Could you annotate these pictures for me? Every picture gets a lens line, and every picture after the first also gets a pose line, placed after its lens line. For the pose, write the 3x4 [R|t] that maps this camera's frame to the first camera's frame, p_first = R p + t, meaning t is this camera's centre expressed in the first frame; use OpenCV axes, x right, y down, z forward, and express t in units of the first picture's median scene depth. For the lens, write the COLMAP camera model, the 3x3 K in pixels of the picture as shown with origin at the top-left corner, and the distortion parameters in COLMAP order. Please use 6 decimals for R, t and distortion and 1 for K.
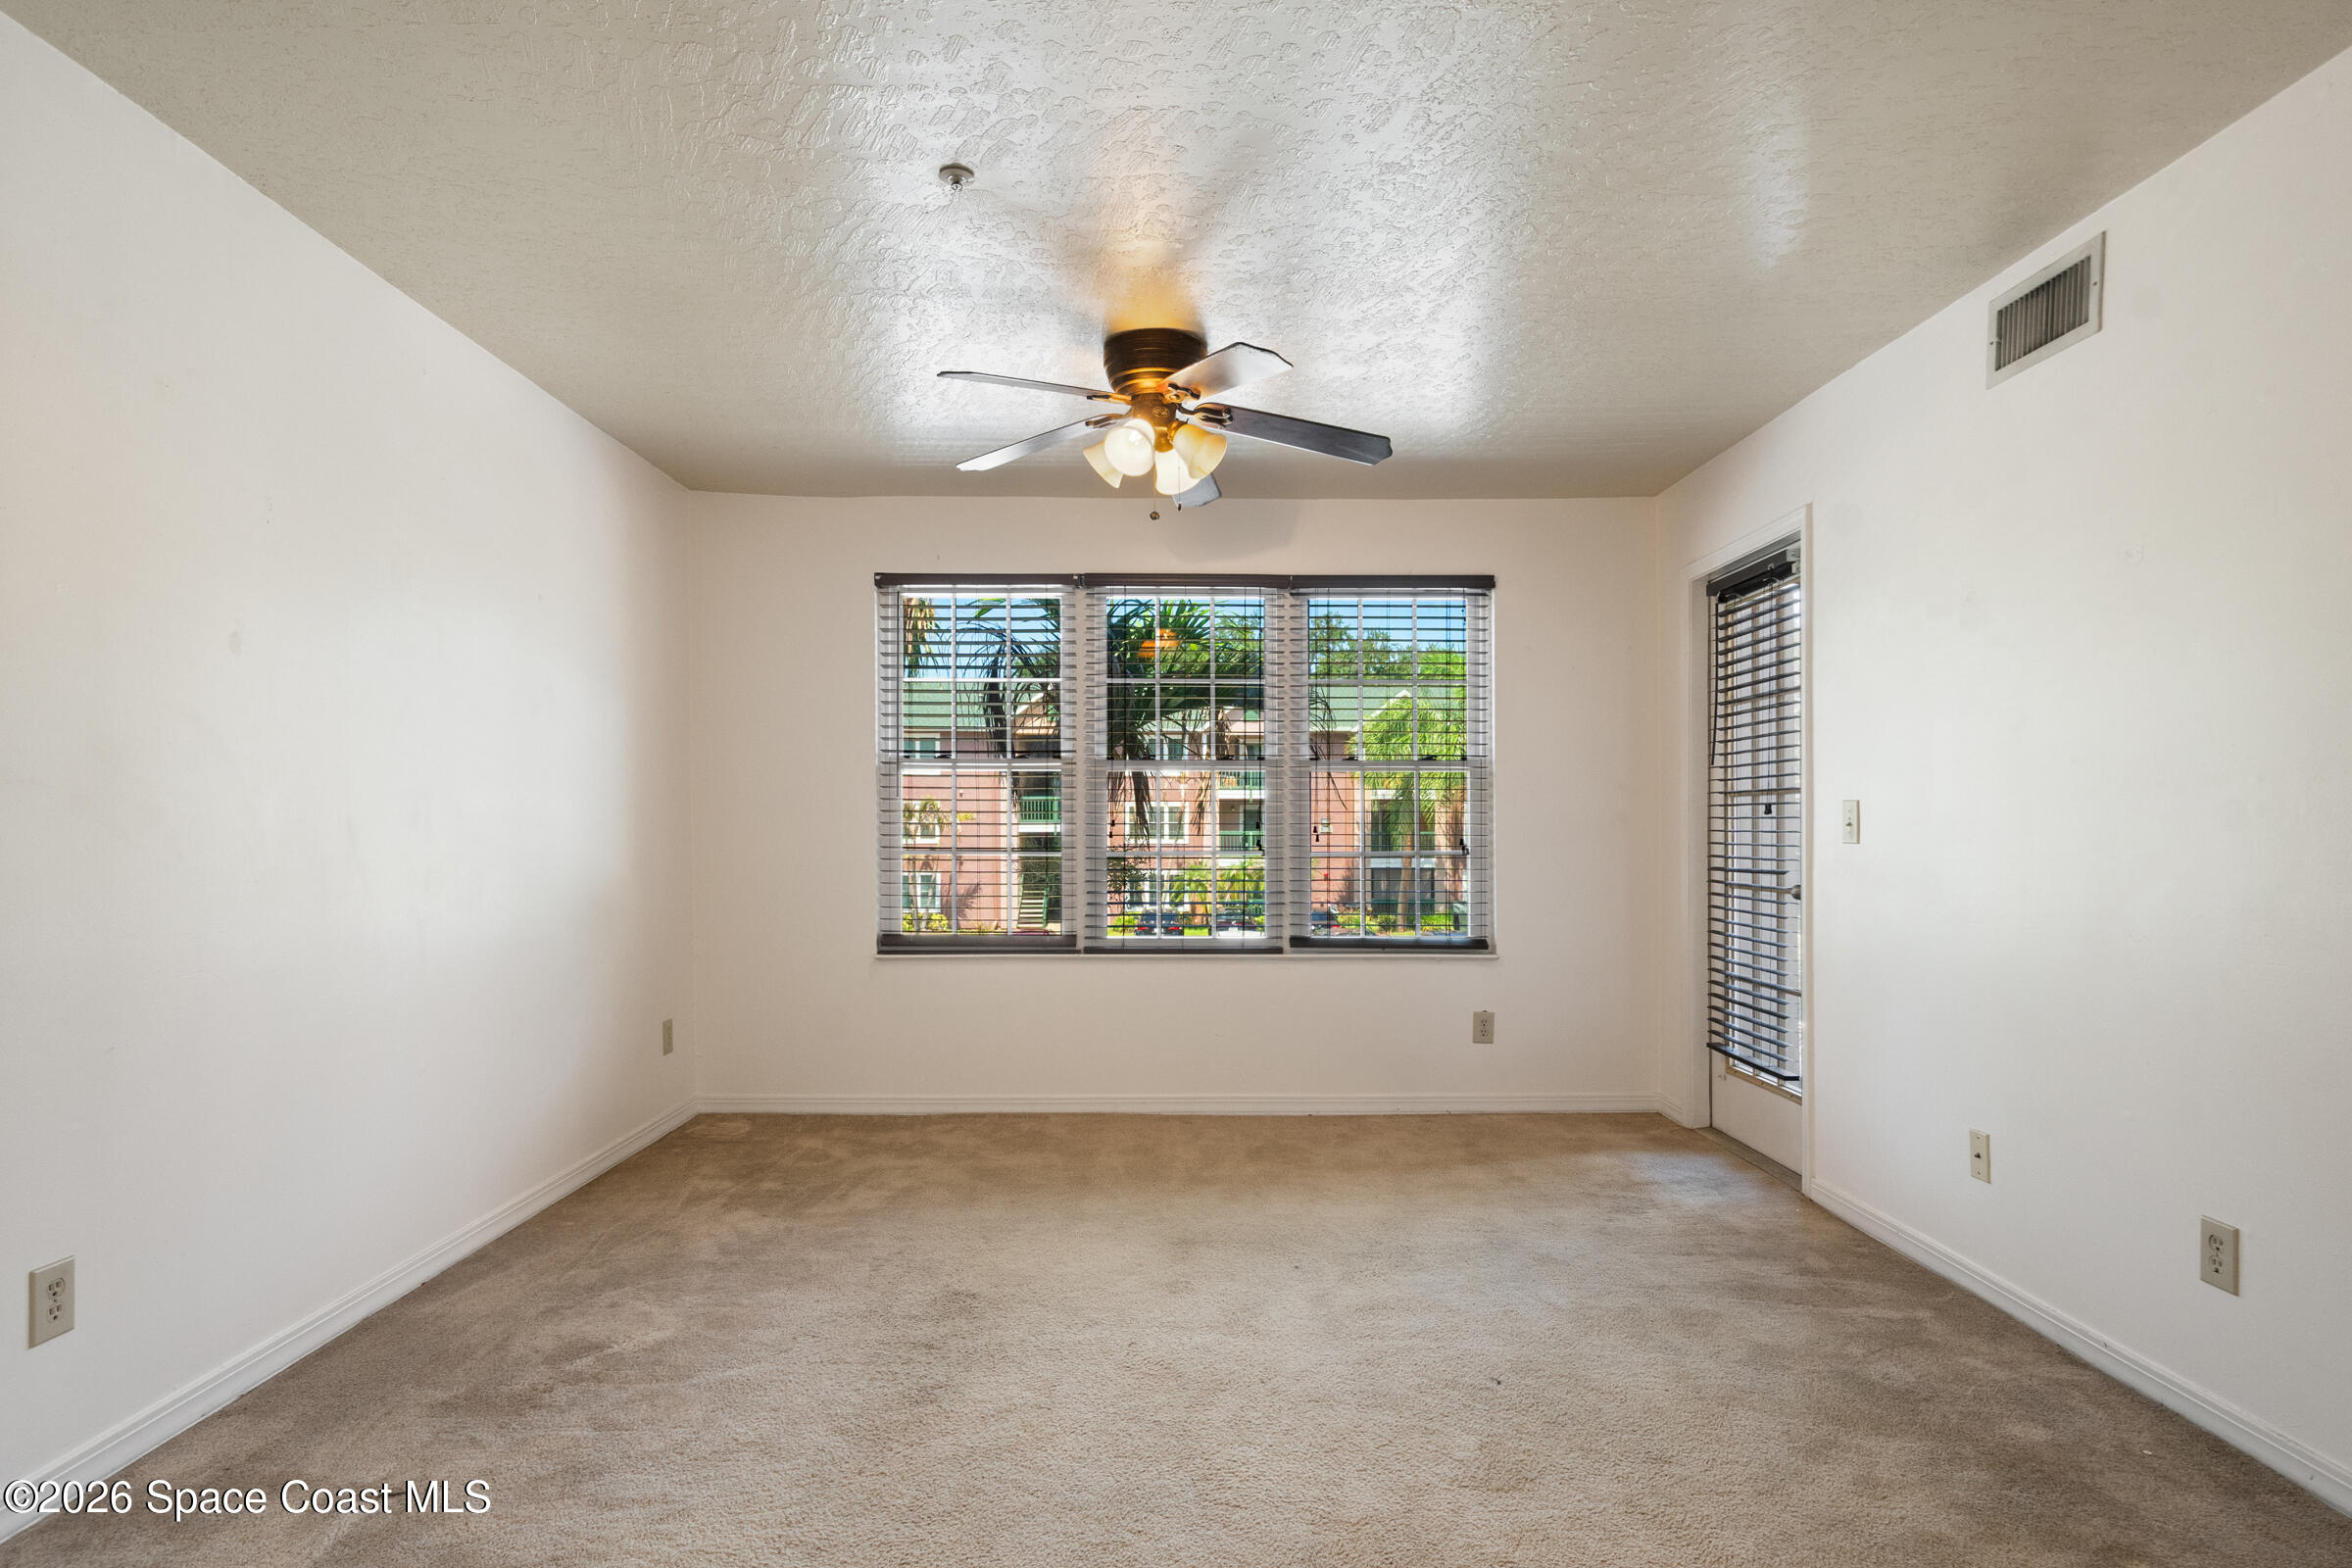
lens RADIAL K [[1216.6, 0, 1152.3], [0, 1216.6, 841.6], [0, 0, 1]] dist [0.015592, -0.003153]
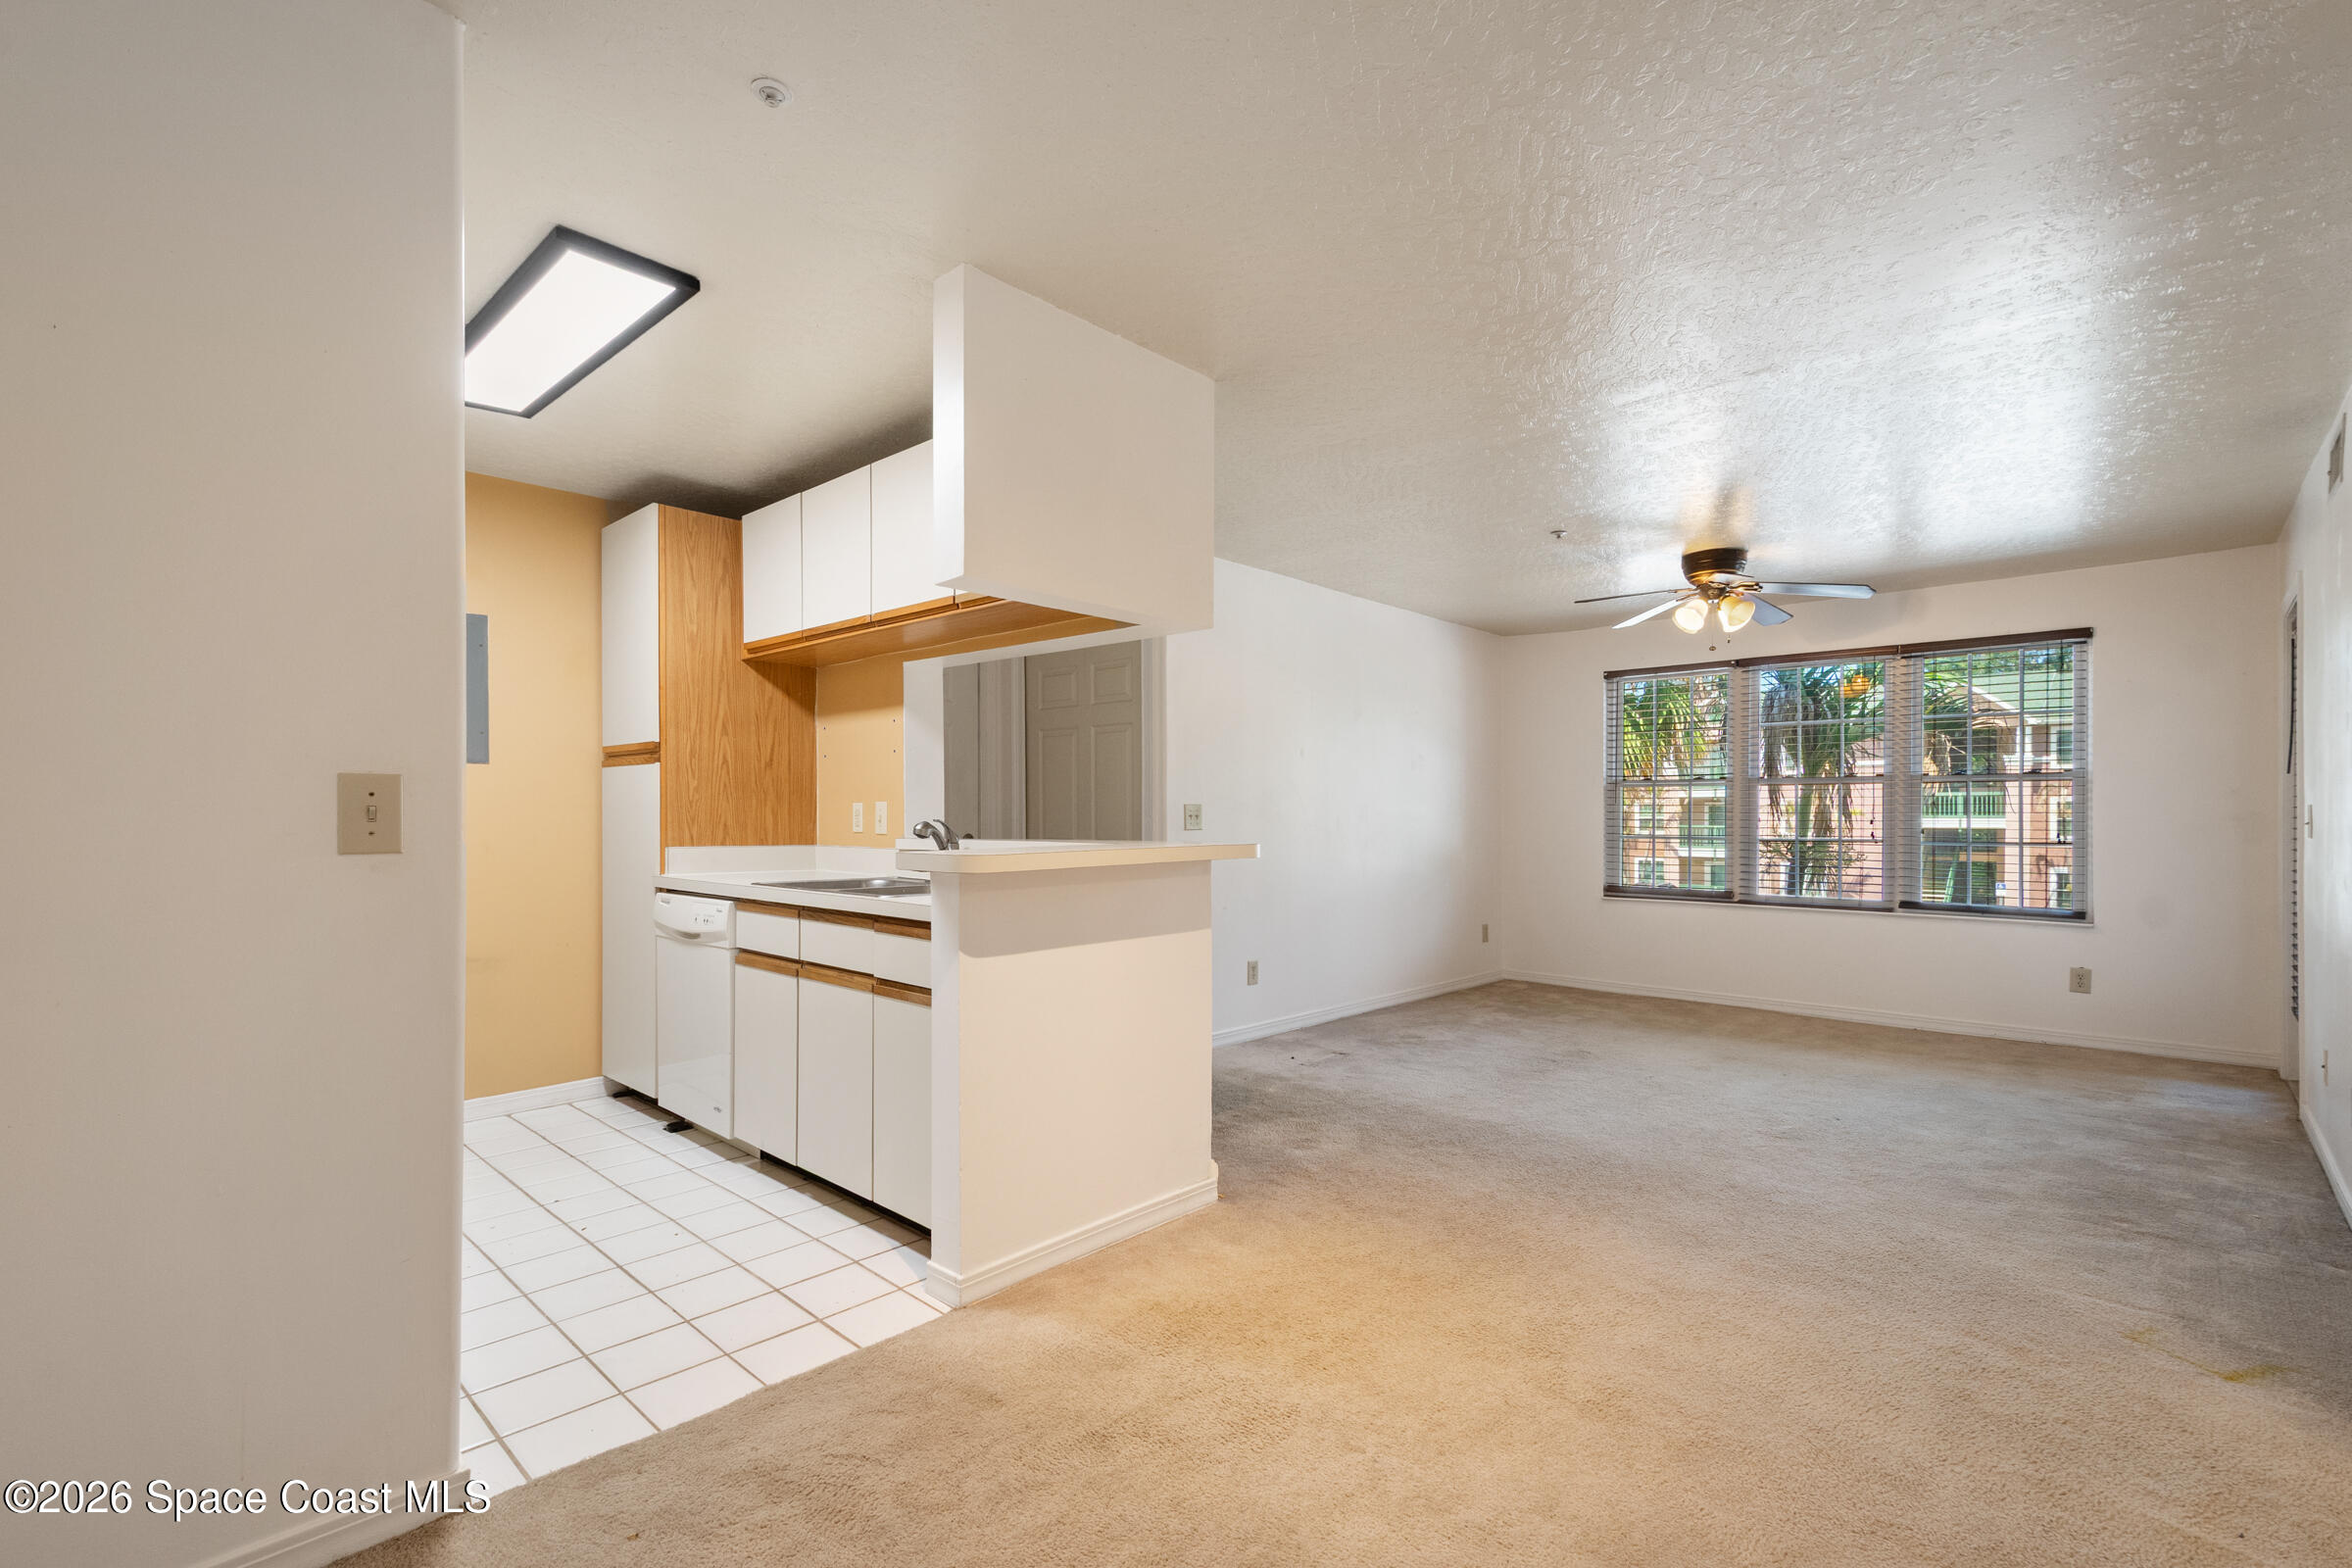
lens RADIAL K [[1037.8, 0, 1206.9], [0, 1037.8, 820.3], [0, 0, 1]] dist [0.017172, -0.005184]
pose [[0.741470, 0.004950, -0.670967, 0.382105], [-0.012689, 0.999897, -0.006646, 0.003802], [0.670866, 0.013442, 0.741457, -0.504740]]
